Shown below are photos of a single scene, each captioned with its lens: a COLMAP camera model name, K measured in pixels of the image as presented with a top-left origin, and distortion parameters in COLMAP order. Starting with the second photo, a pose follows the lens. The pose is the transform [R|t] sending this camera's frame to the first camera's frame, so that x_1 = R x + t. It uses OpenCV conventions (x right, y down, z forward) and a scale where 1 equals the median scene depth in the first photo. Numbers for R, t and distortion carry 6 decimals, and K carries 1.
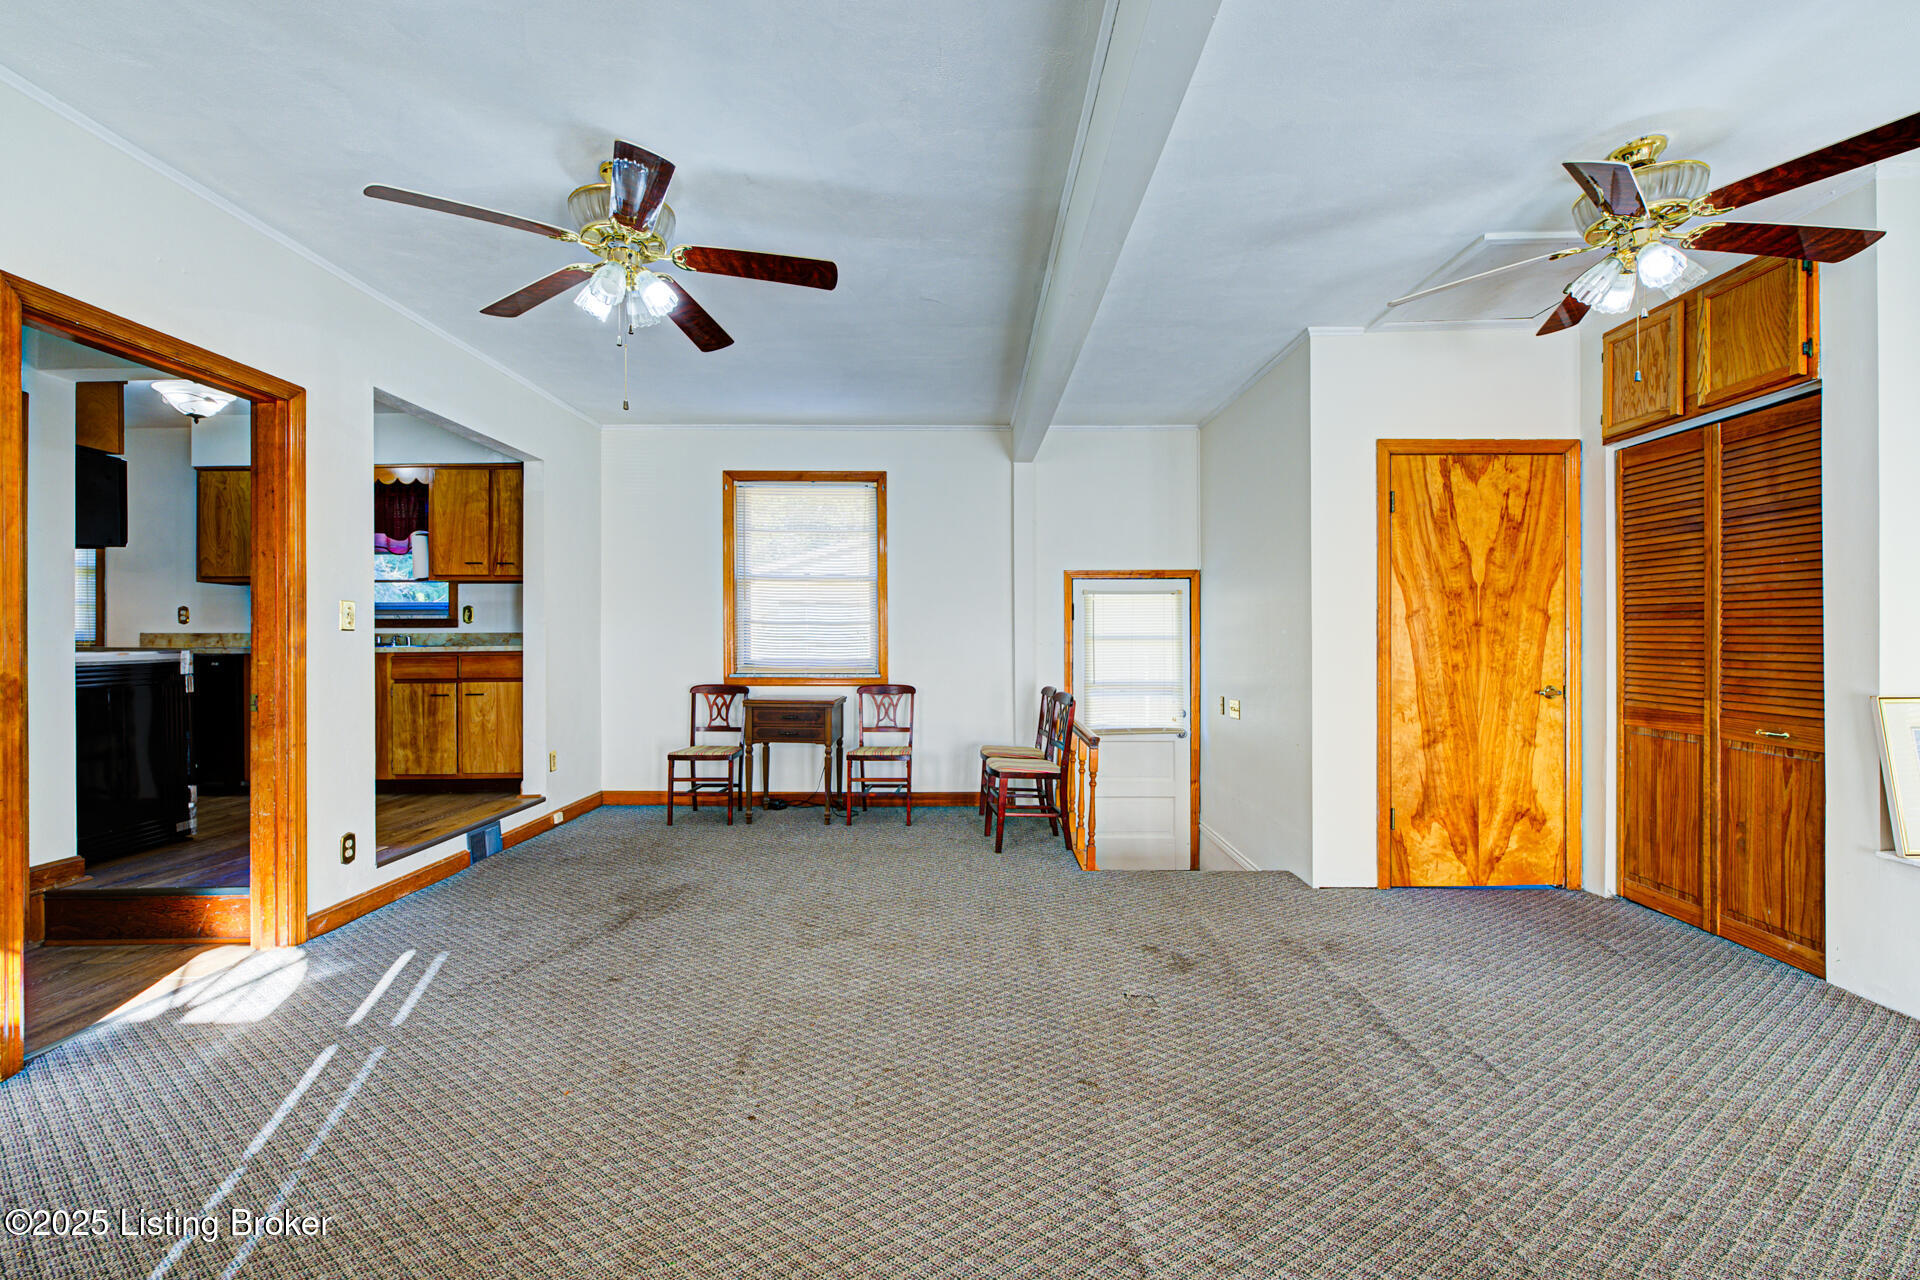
lens RADIAL K [[782.6, 0, 949.6], [0, 782.6, 641.0], [0, 0, 1]] dist [0.000969, 0.000065]
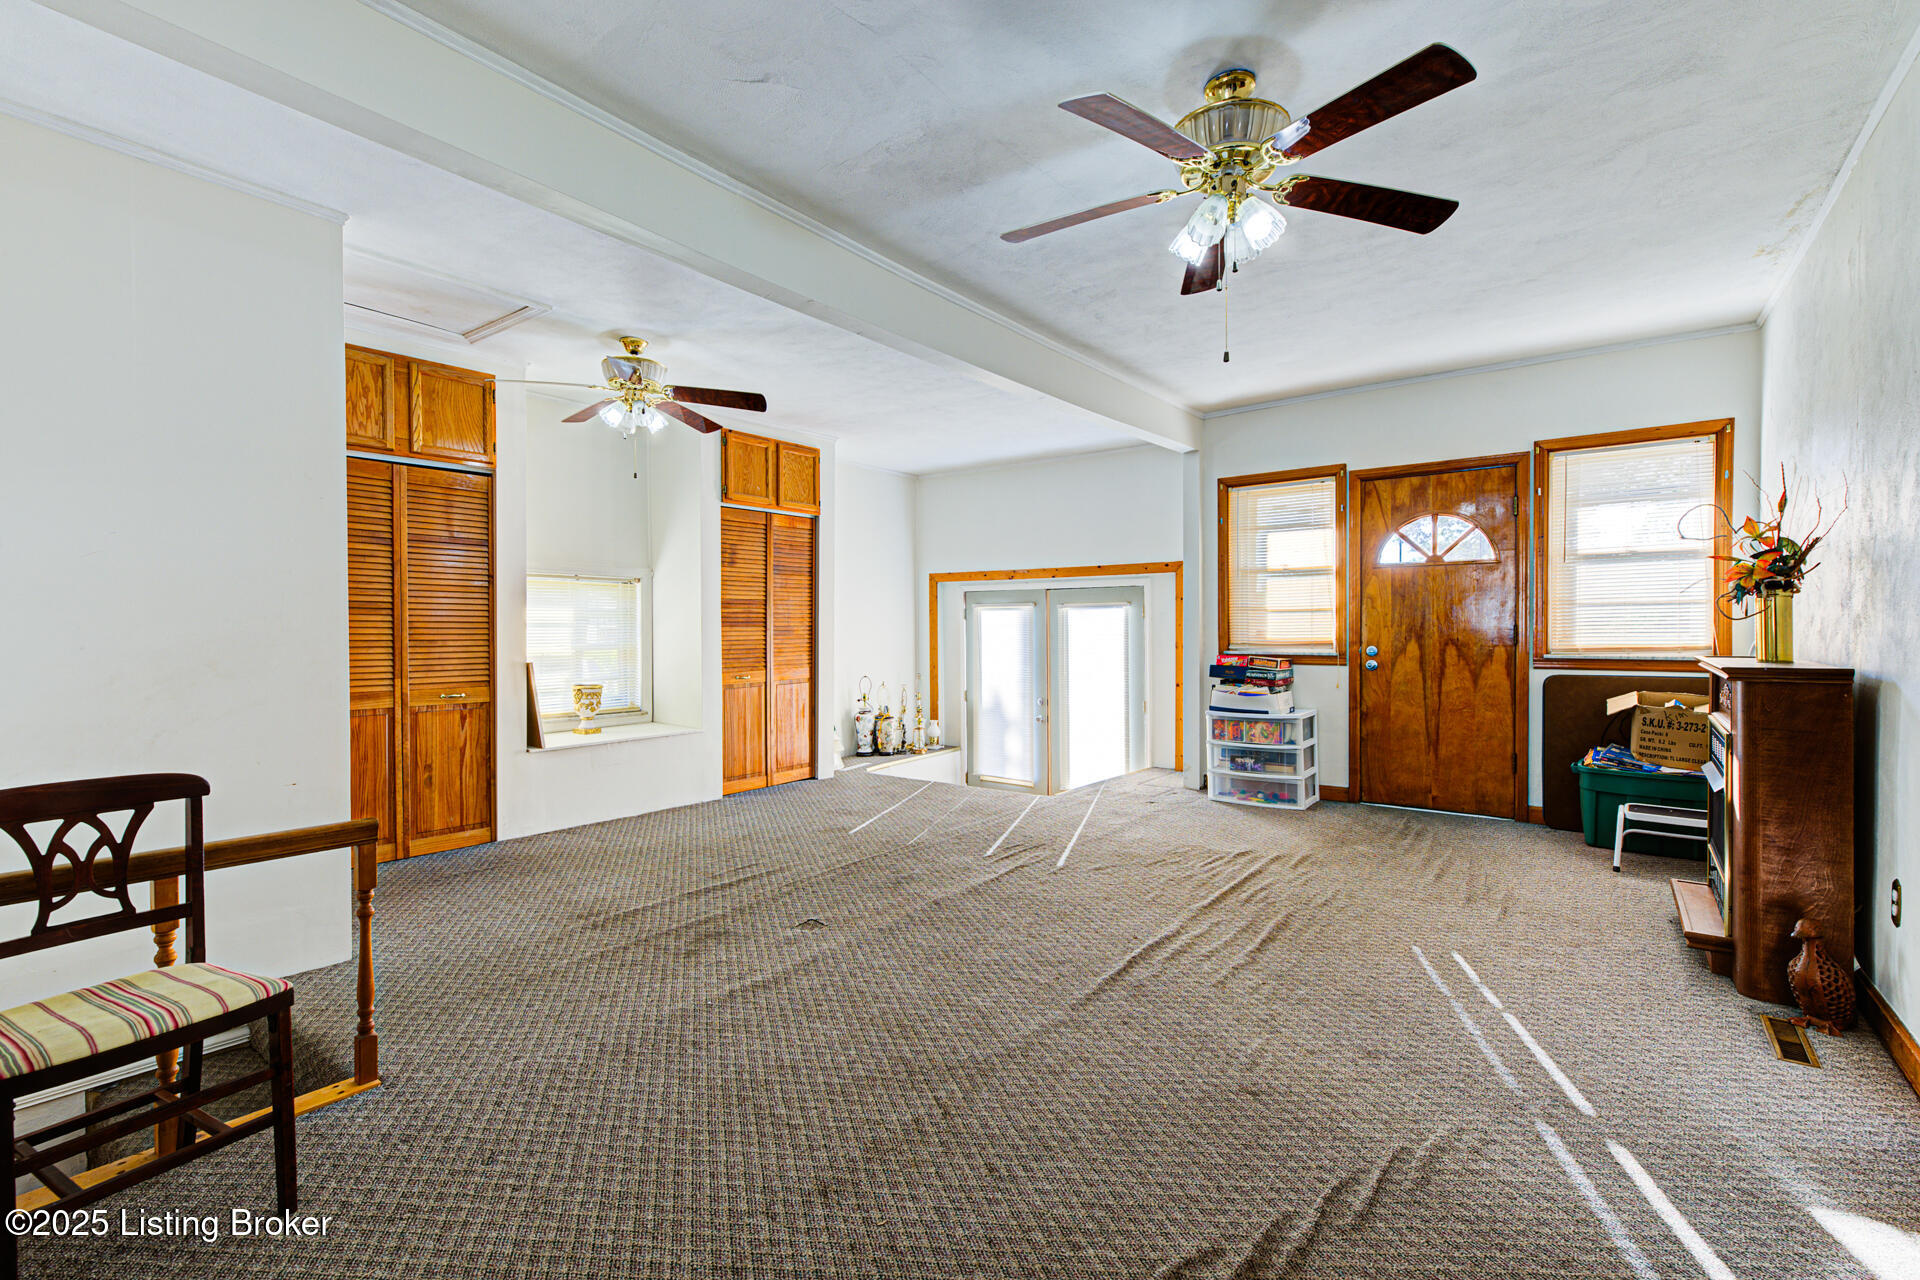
lens RADIAL K [[840.3, 0, 955.9], [0, 840.3, 638.9], [0, 0, 1]] dist [0.000290, 0.000331]
pose [[-0.808314, 0.000758, 0.588751, -0.553847], [0.009202, 0.999893, 0.011348, 0.002896], [-0.588680, 0.014590, -0.808235, 1.509637]]
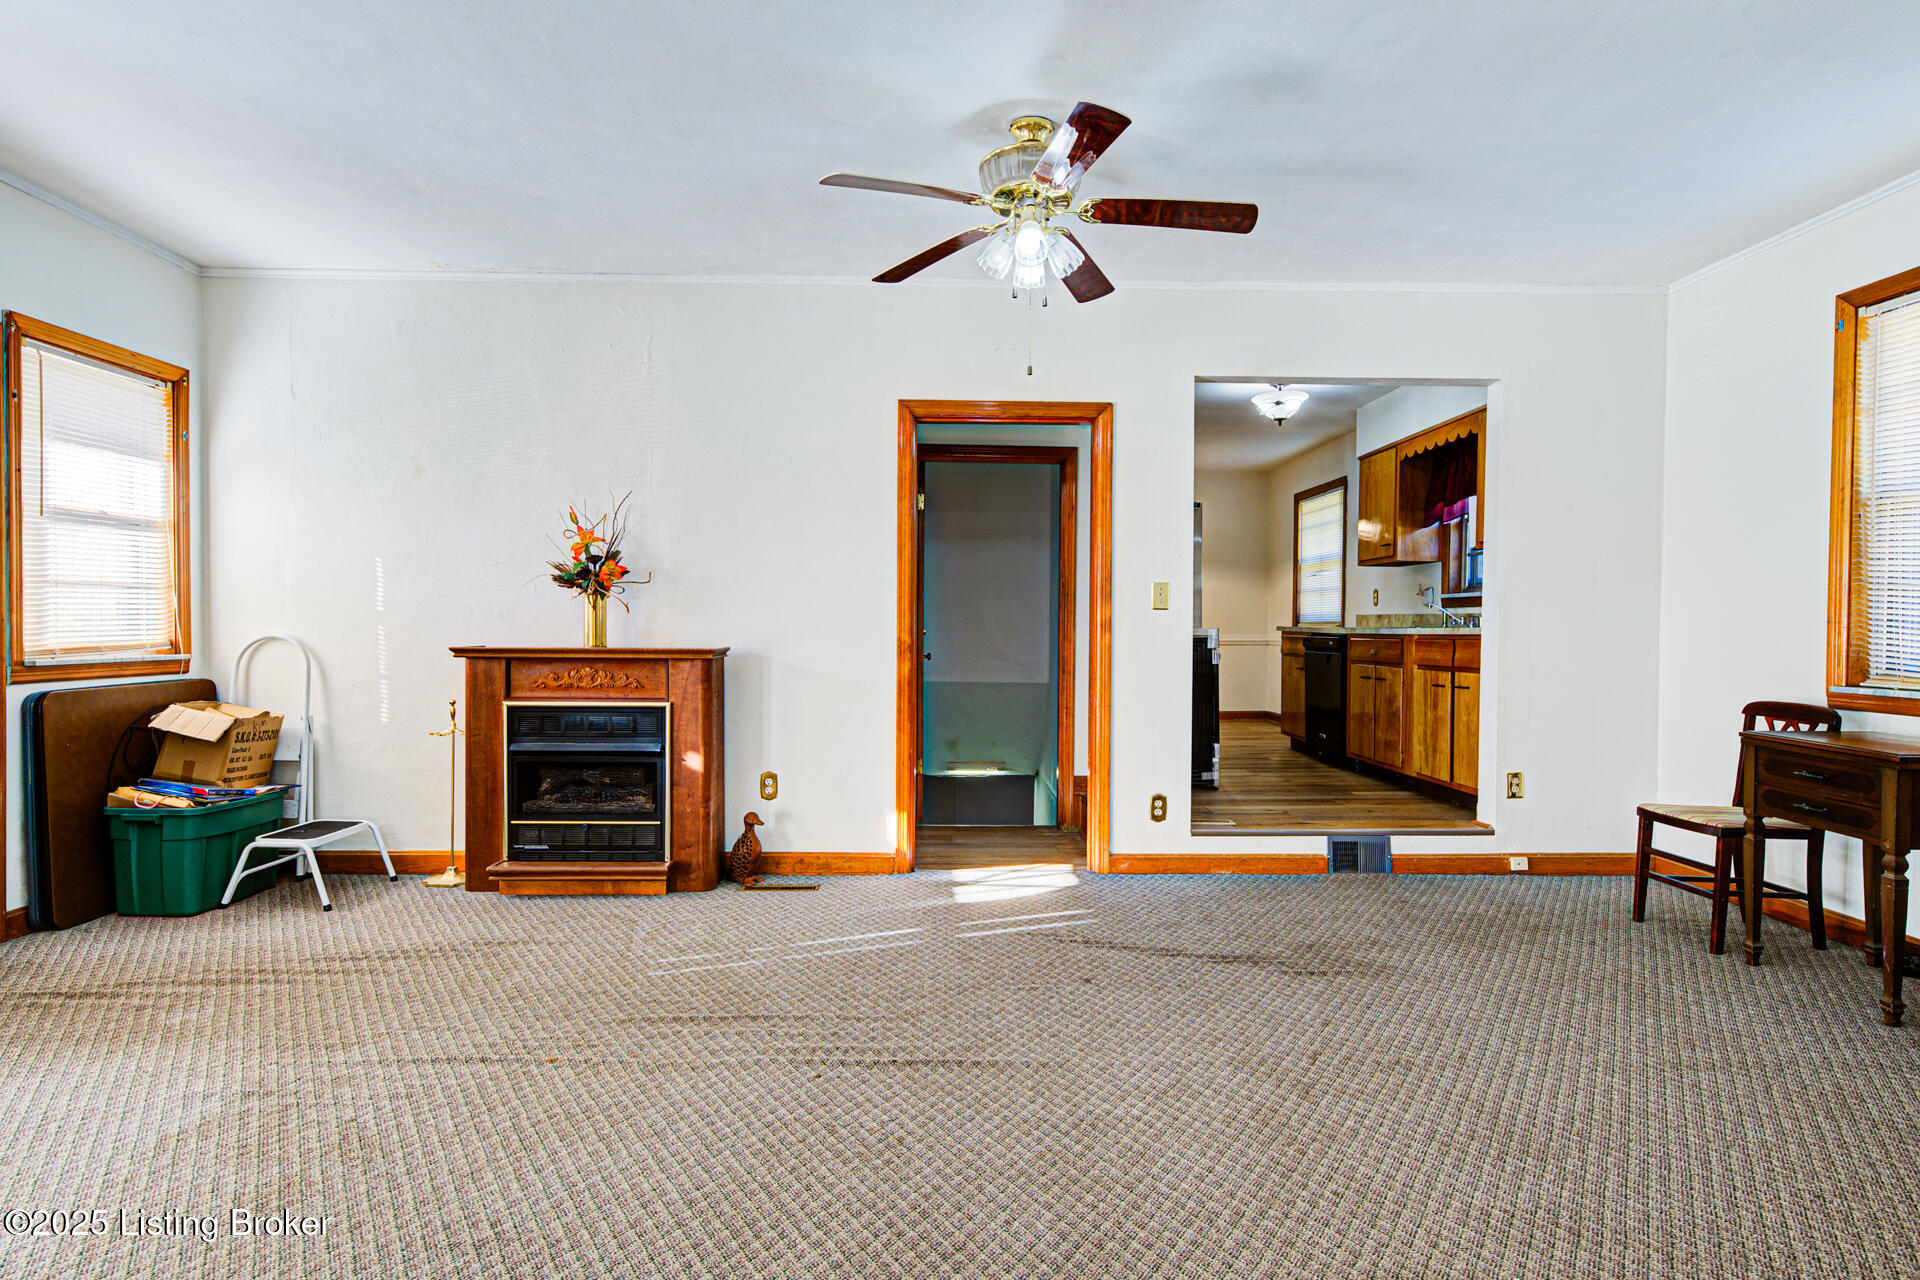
lens RADIAL K [[1003.1, 0, 958.3], [0, 1003.1, 639.1], [0, 0, 1]] dist [0.020511, -0.000015]
pose [[0.045610, 0.017743, -0.998802, 0.641779], [-0.006826, 0.999824, 0.017449, 0.005536], [0.998936, 0.006022, 0.045723, 0.673301]]
